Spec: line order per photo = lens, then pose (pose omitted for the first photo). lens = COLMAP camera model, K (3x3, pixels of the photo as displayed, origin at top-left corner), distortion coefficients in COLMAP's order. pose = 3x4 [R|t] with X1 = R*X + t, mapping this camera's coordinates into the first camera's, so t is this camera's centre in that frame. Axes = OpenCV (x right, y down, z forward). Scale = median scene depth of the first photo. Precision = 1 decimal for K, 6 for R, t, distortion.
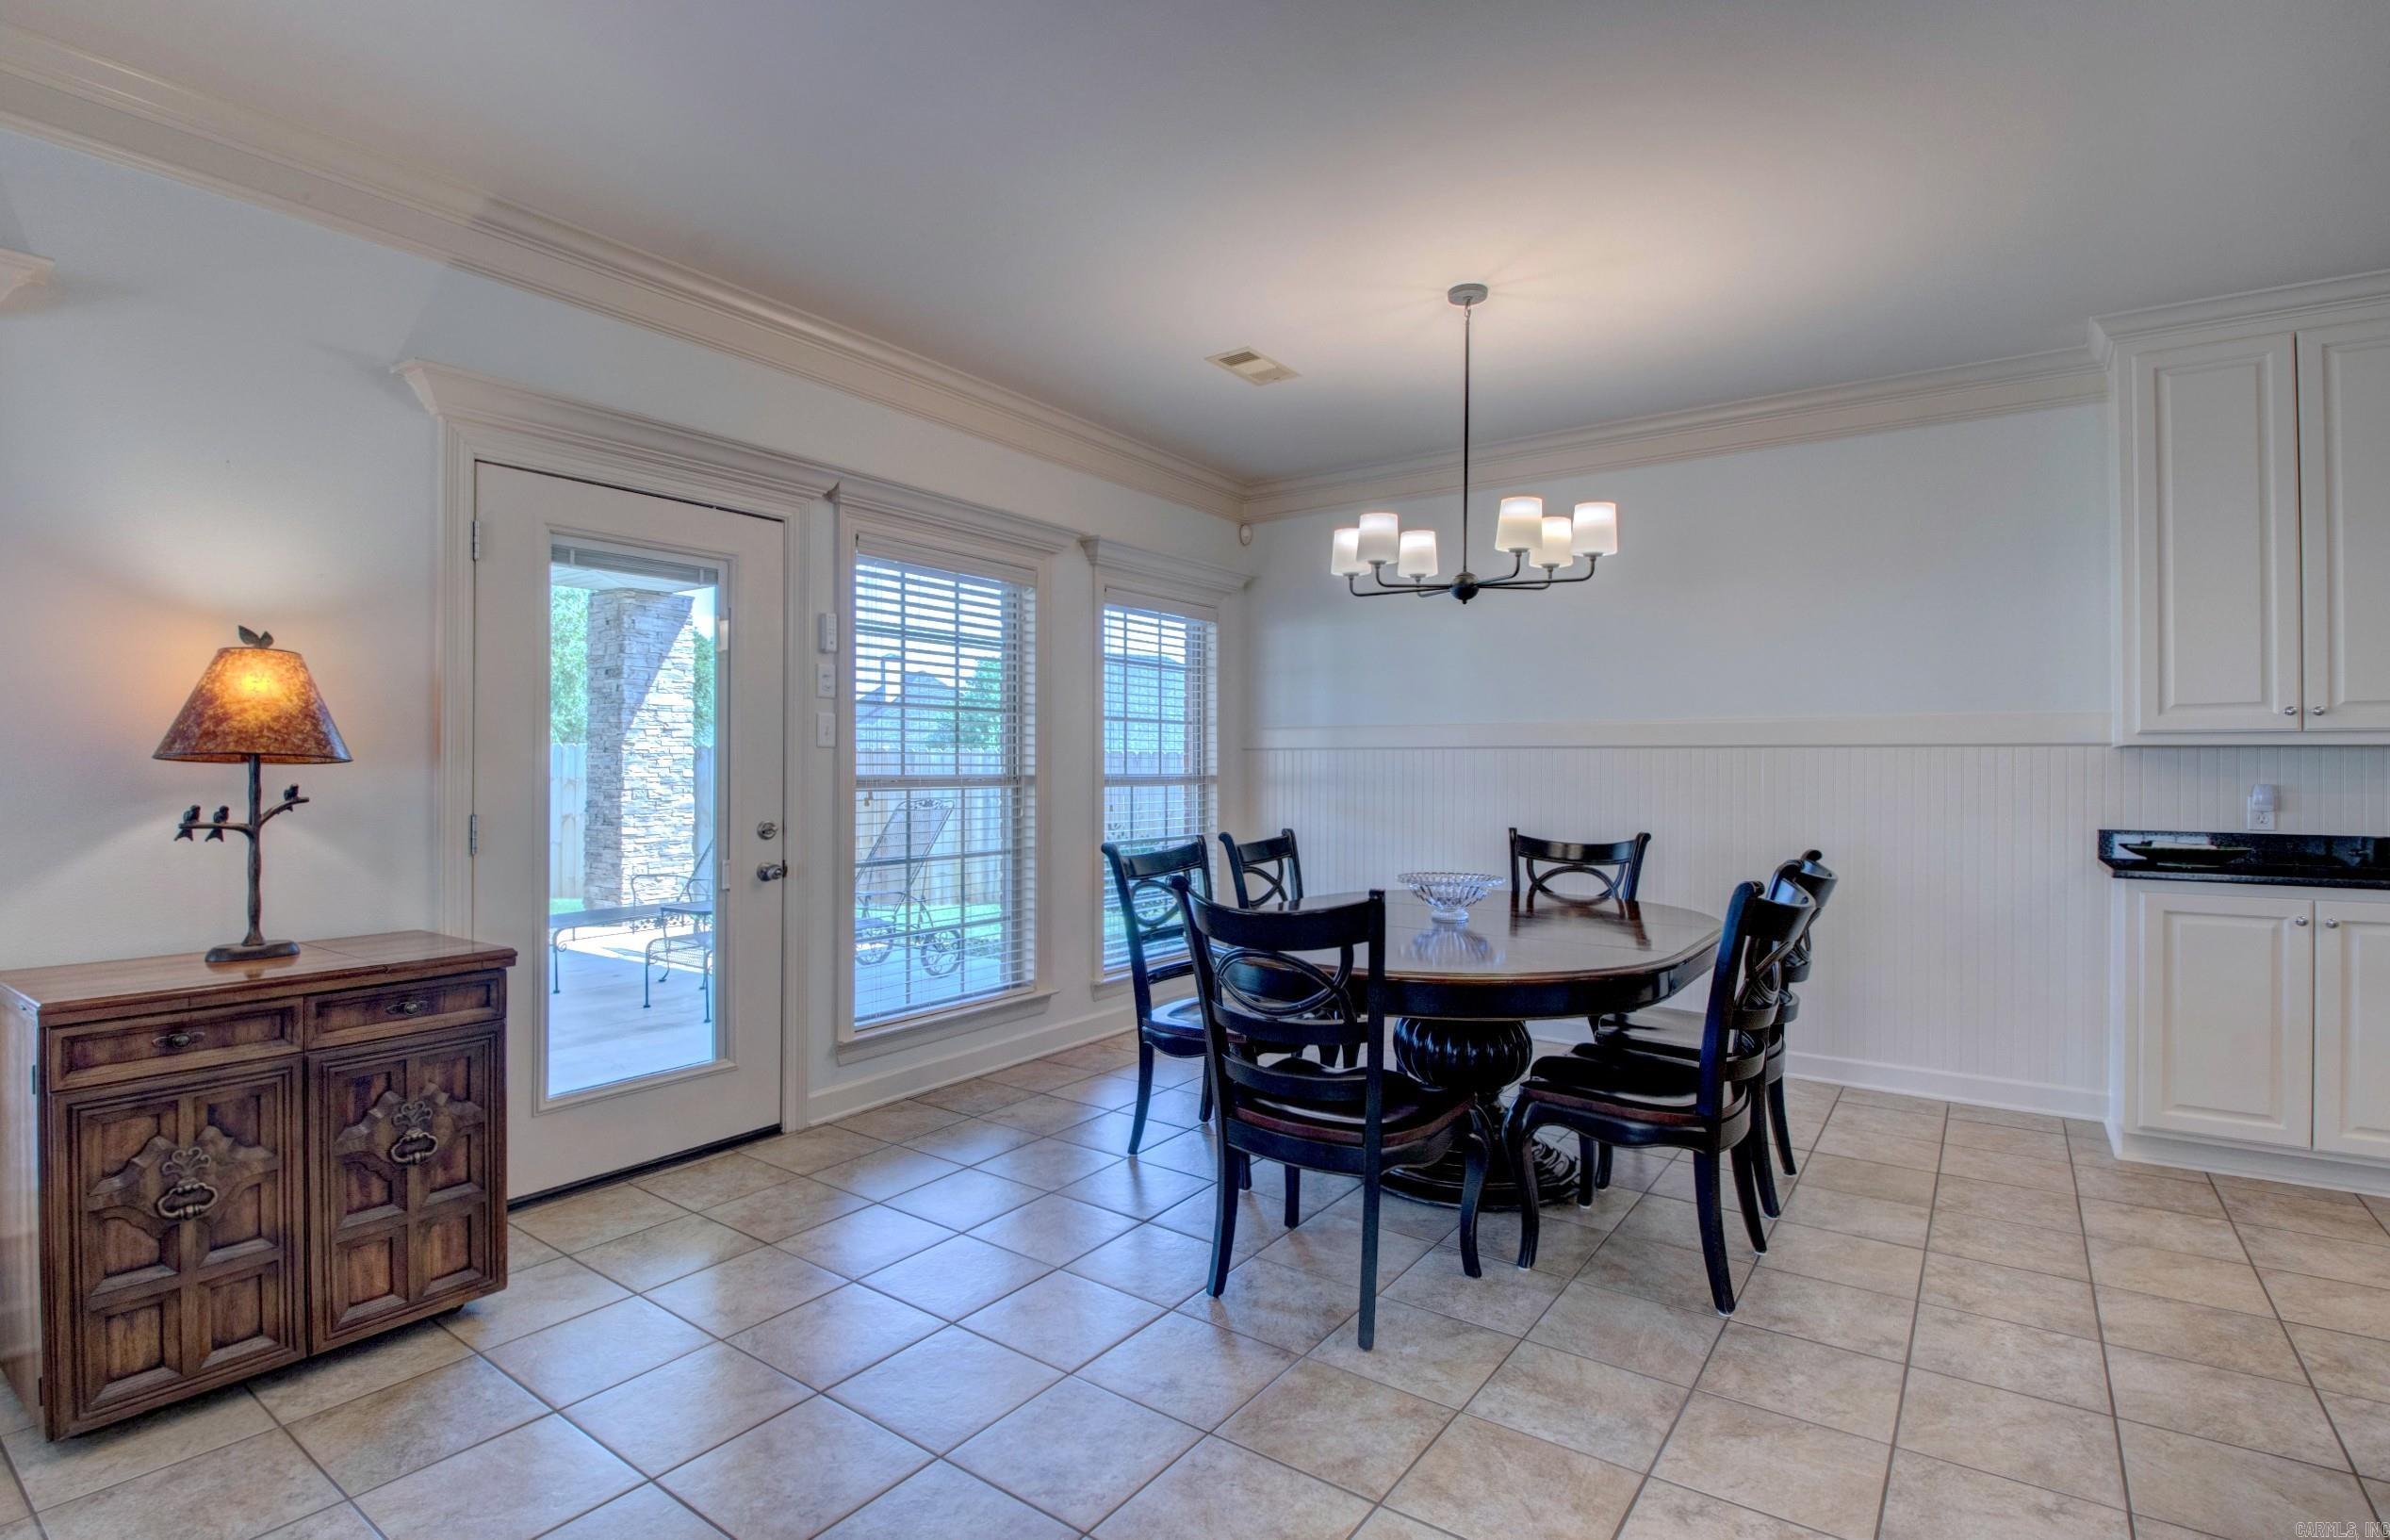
lens RADIAL K [[1125.5, 0, 1193.9], [0, 1125.5, 754.0], [0, 0, 1]] dist [-0.004332, -0.010698]
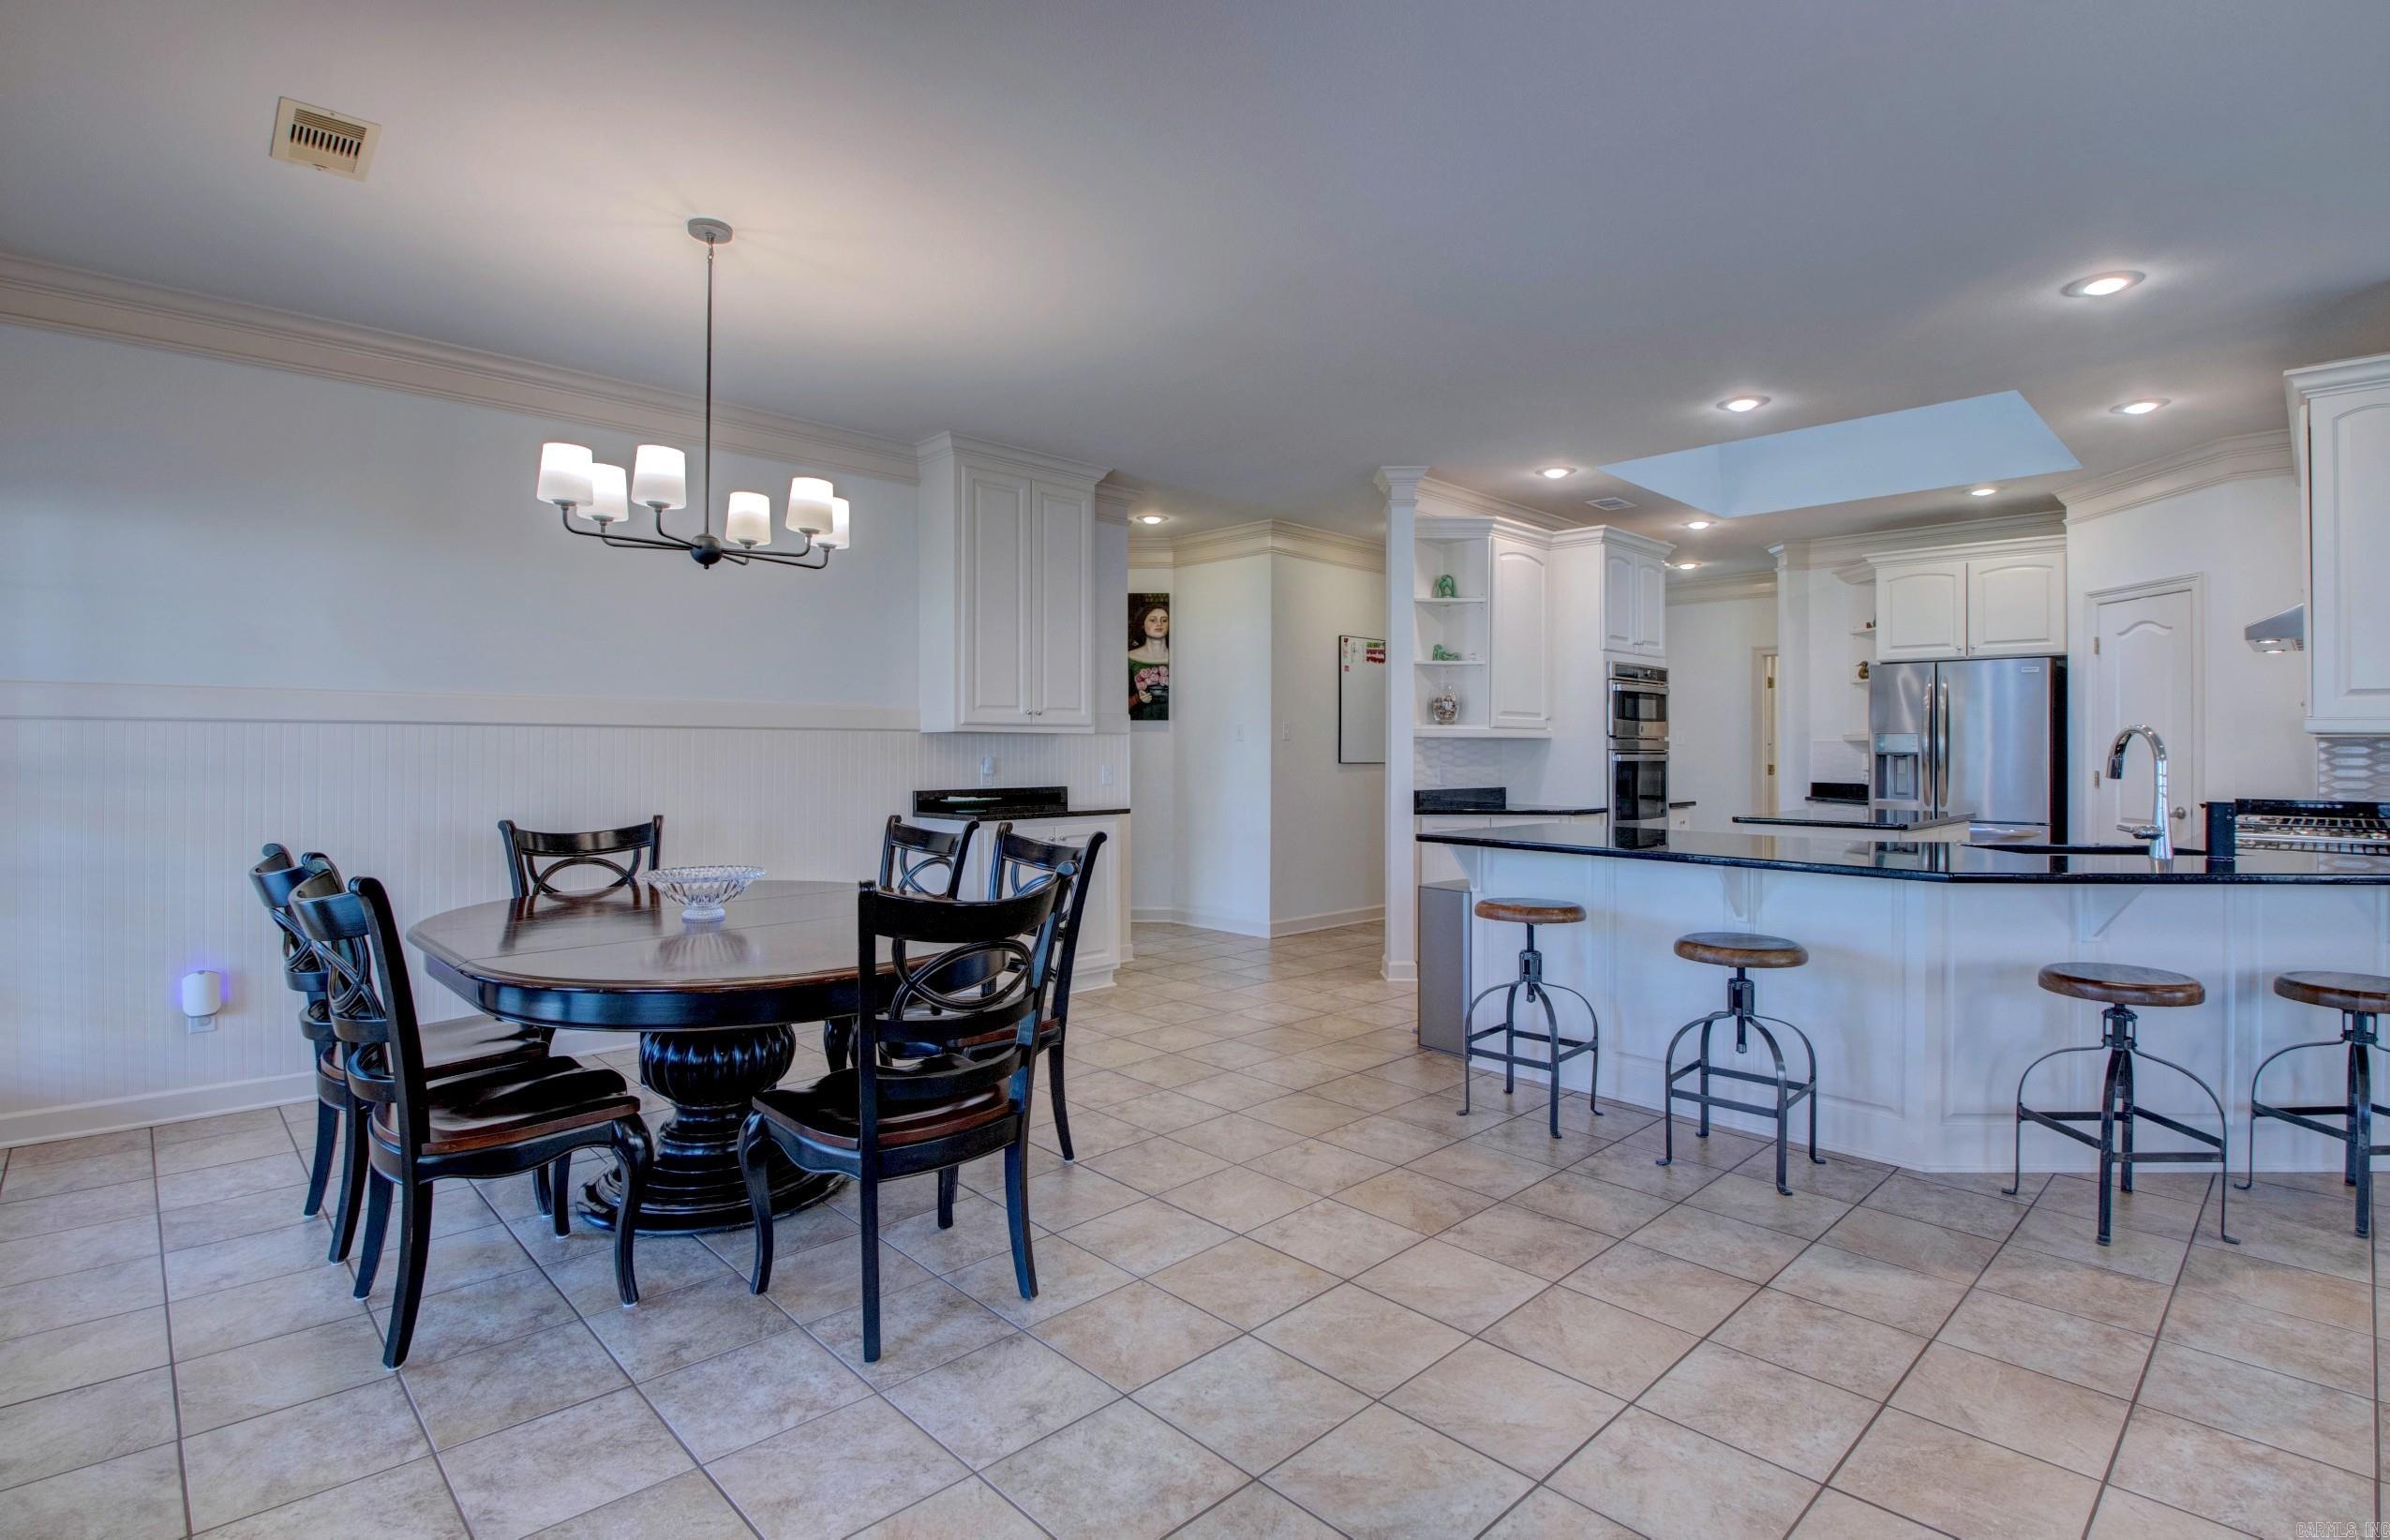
lens RADIAL K [[1125.5, 0, 1199.6], [0, 1125.5, 758.0], [0, 0, 1]] dist [-0.004332, -0.010698]
pose [[0.181885, -0.011661, 0.983251, -0.581321], [-0.012060, 0.999828, 0.014088, 0.001227], [-0.983246, -0.014421, 0.181713, 0.444531]]
